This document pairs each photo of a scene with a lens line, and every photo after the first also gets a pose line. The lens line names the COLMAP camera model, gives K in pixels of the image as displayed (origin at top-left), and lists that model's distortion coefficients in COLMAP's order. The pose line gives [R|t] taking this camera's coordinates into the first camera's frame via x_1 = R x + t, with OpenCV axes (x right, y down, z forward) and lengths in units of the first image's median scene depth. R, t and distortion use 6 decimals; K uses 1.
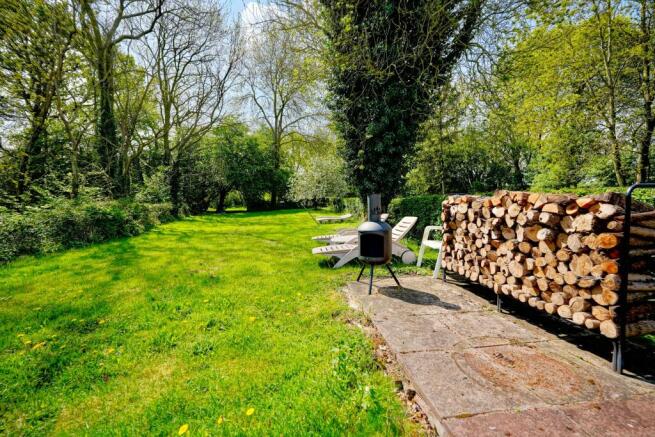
lens RADIAL K [[272.3, 0, 327.5], [0, 272.3, 218.5], [0, 0, 1]] dist [0.000206, 0.000011]
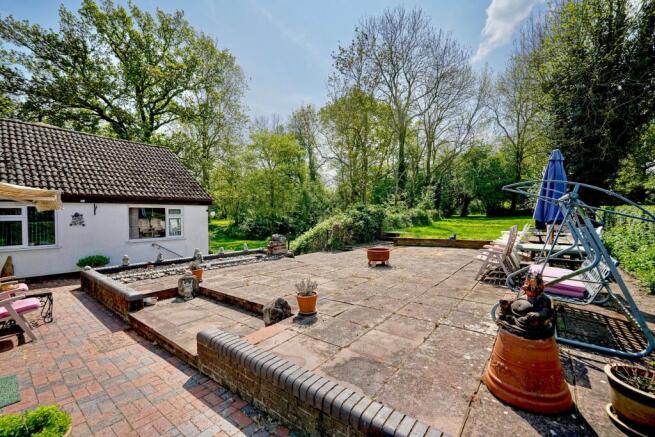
lens RADIAL K [[272.3, 0, 327.5], [0, 272.3, 218.5], [0, 0, 1]] dist [0.000206, 0.000011]
pose [[0.696374, 0.027826, -0.717140, 0.087611], [-0.043873, 0.999030, -0.003839, 0.019933], [0.716337, 0.034136, 0.696919, -0.389512]]
